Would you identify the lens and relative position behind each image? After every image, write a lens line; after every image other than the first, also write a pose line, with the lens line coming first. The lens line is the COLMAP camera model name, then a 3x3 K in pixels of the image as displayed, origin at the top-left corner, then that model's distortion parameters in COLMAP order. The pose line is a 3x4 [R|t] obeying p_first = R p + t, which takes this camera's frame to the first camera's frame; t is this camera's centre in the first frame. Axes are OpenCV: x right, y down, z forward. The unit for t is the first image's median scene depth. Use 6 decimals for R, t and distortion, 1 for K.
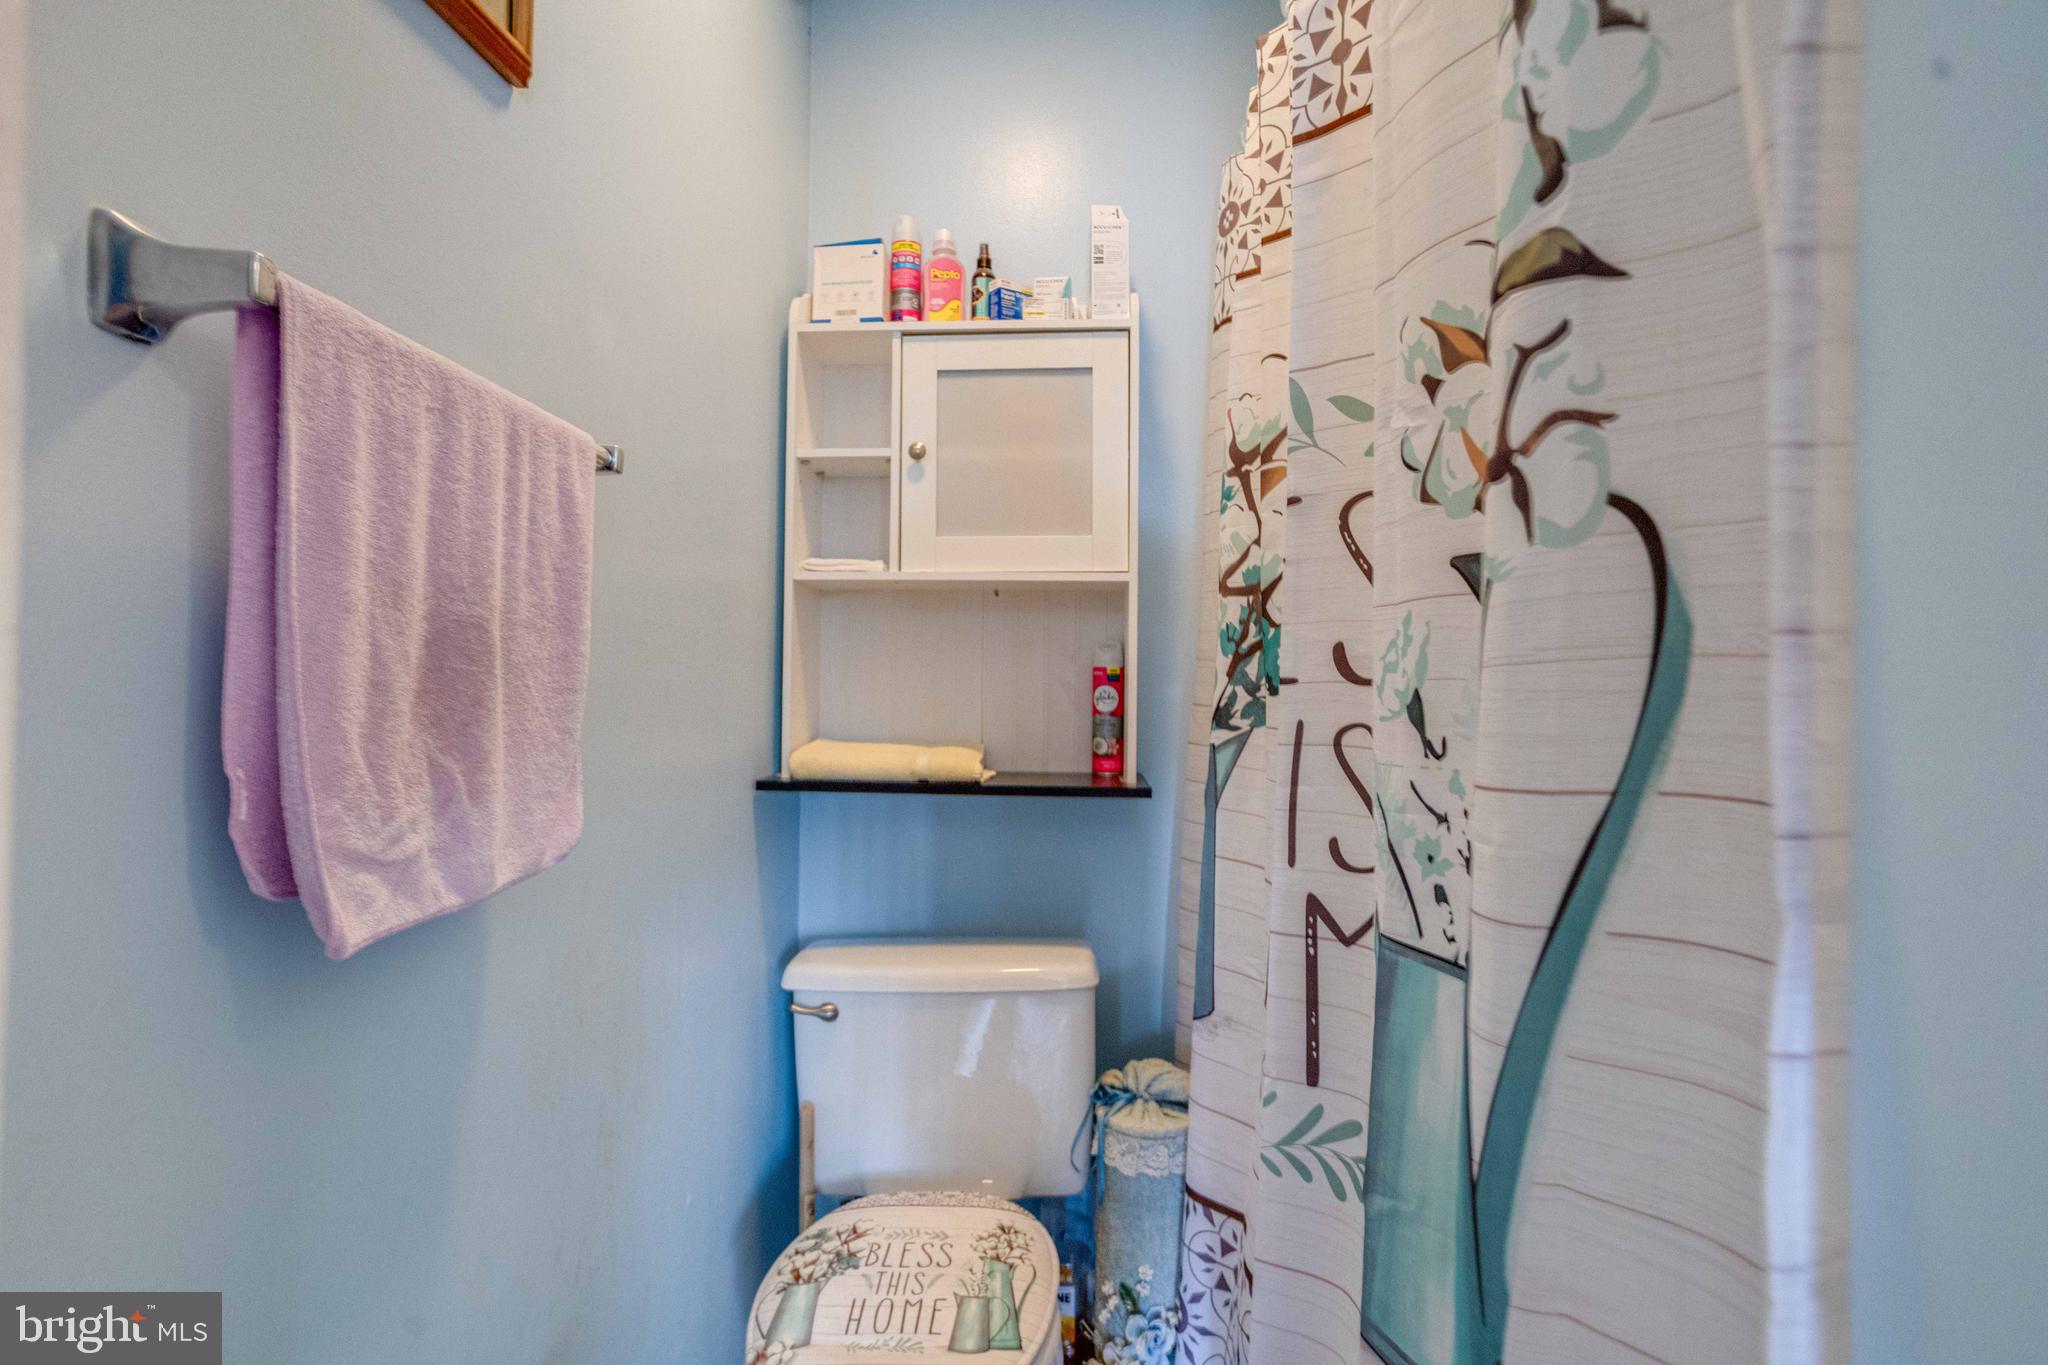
lens RADIAL K [[1020.7, 0, 1016.2], [0, 1020.7, 658.0], [0, 0, 1]] dist [-0.044682, 0.026715]
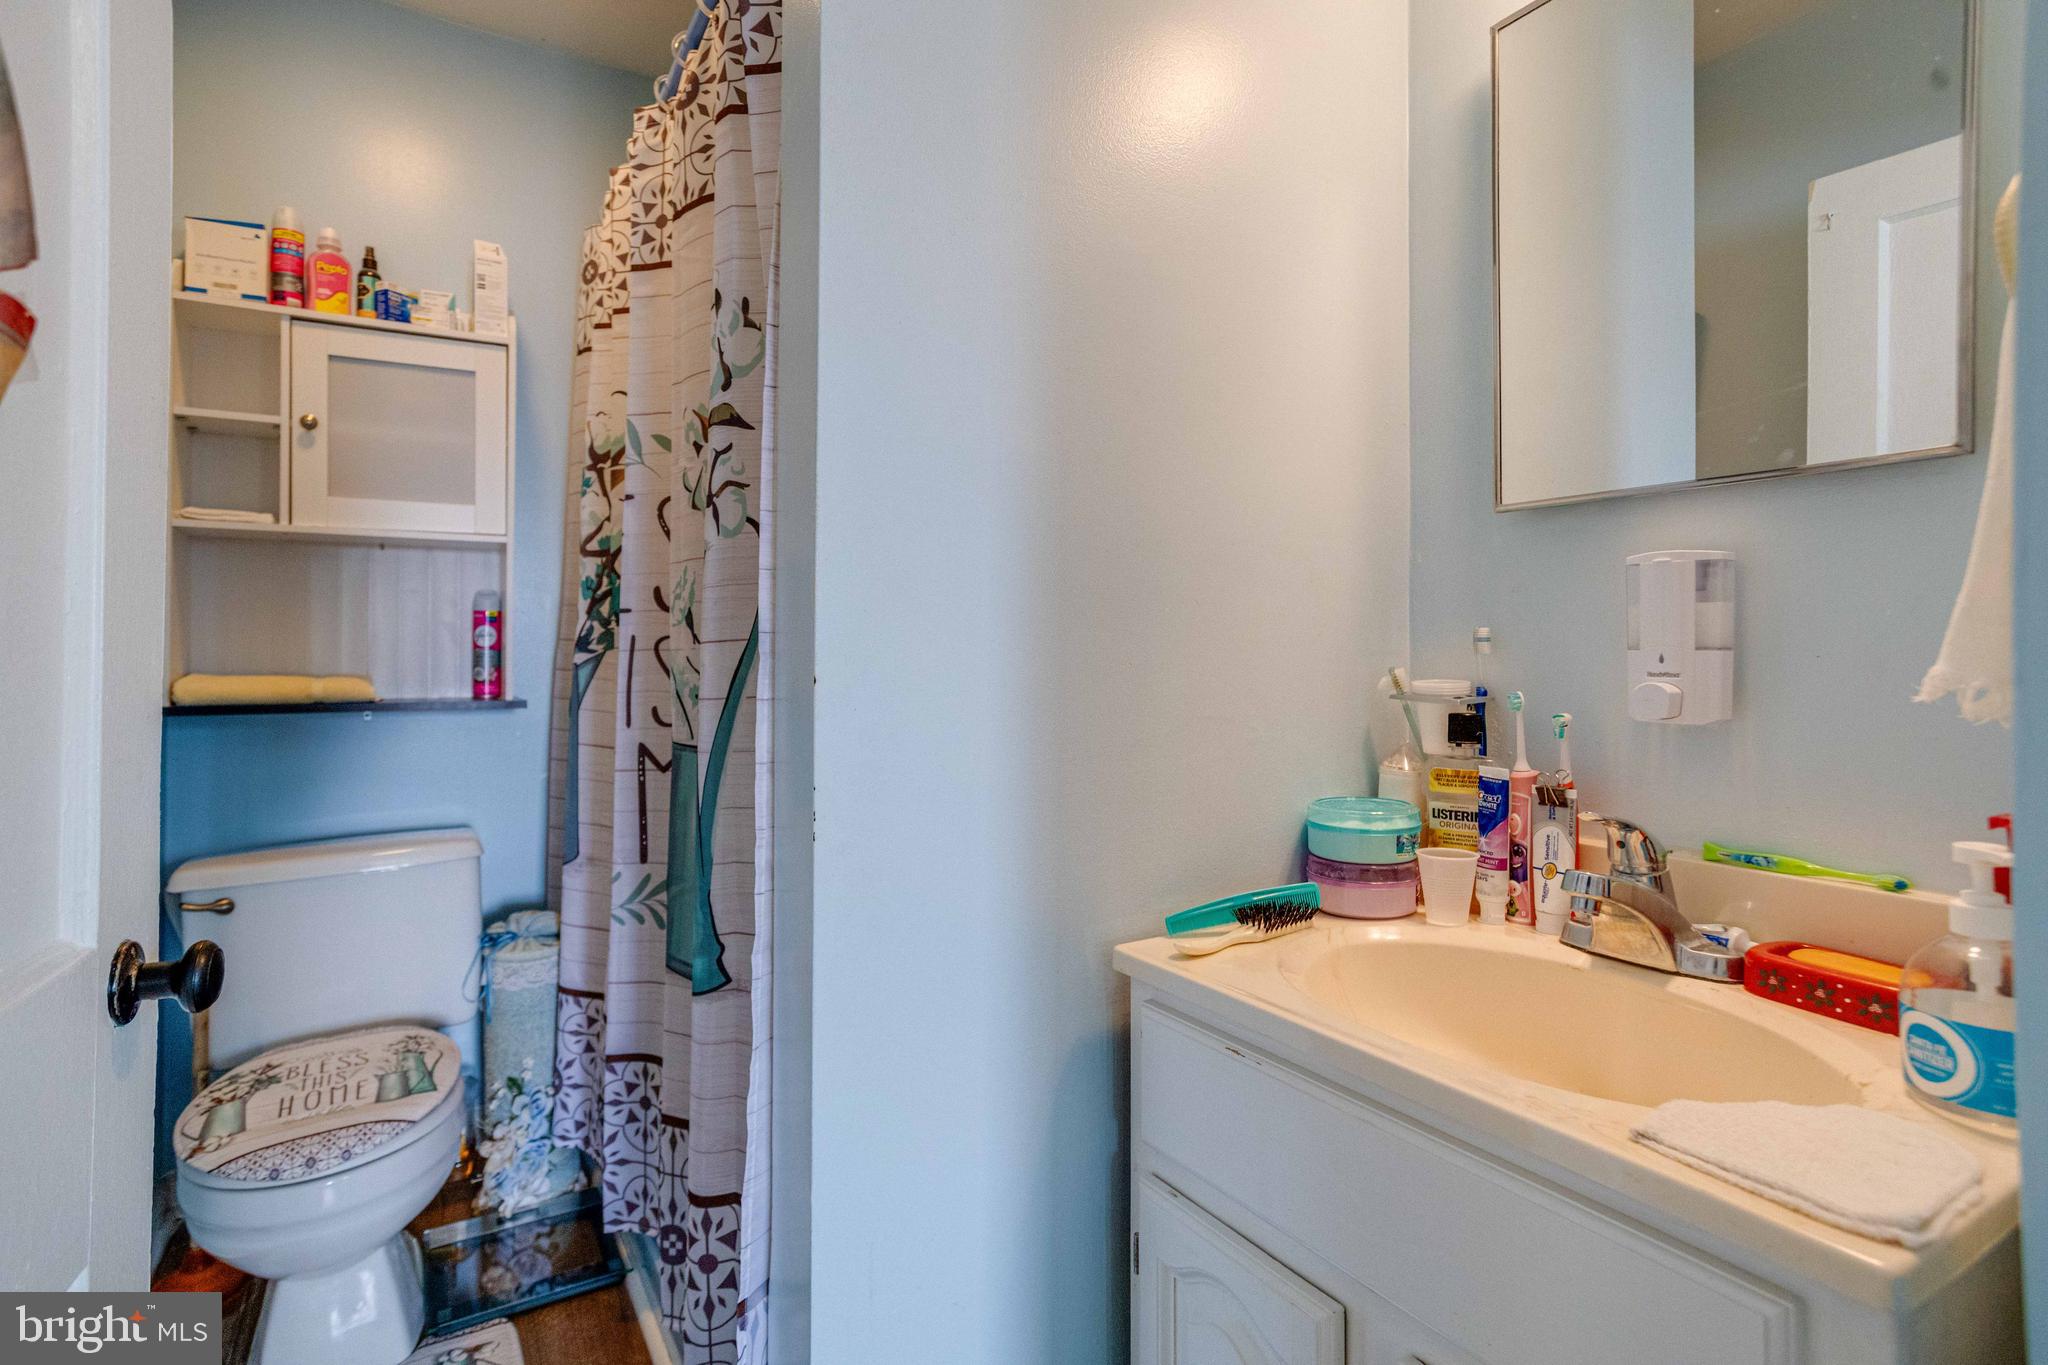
lens RADIAL K [[1020.7, 0, 1016.2], [0, 1020.7, 658.0], [0, 0, 1]] dist [-0.044682, 0.026715]
pose [[0.825890, -0.009221, 0.563755, -0.089153], [-0.006461, 0.999646, 0.025817, 0.037431], [-0.563794, -0.024965, 0.825538, -0.475242]]
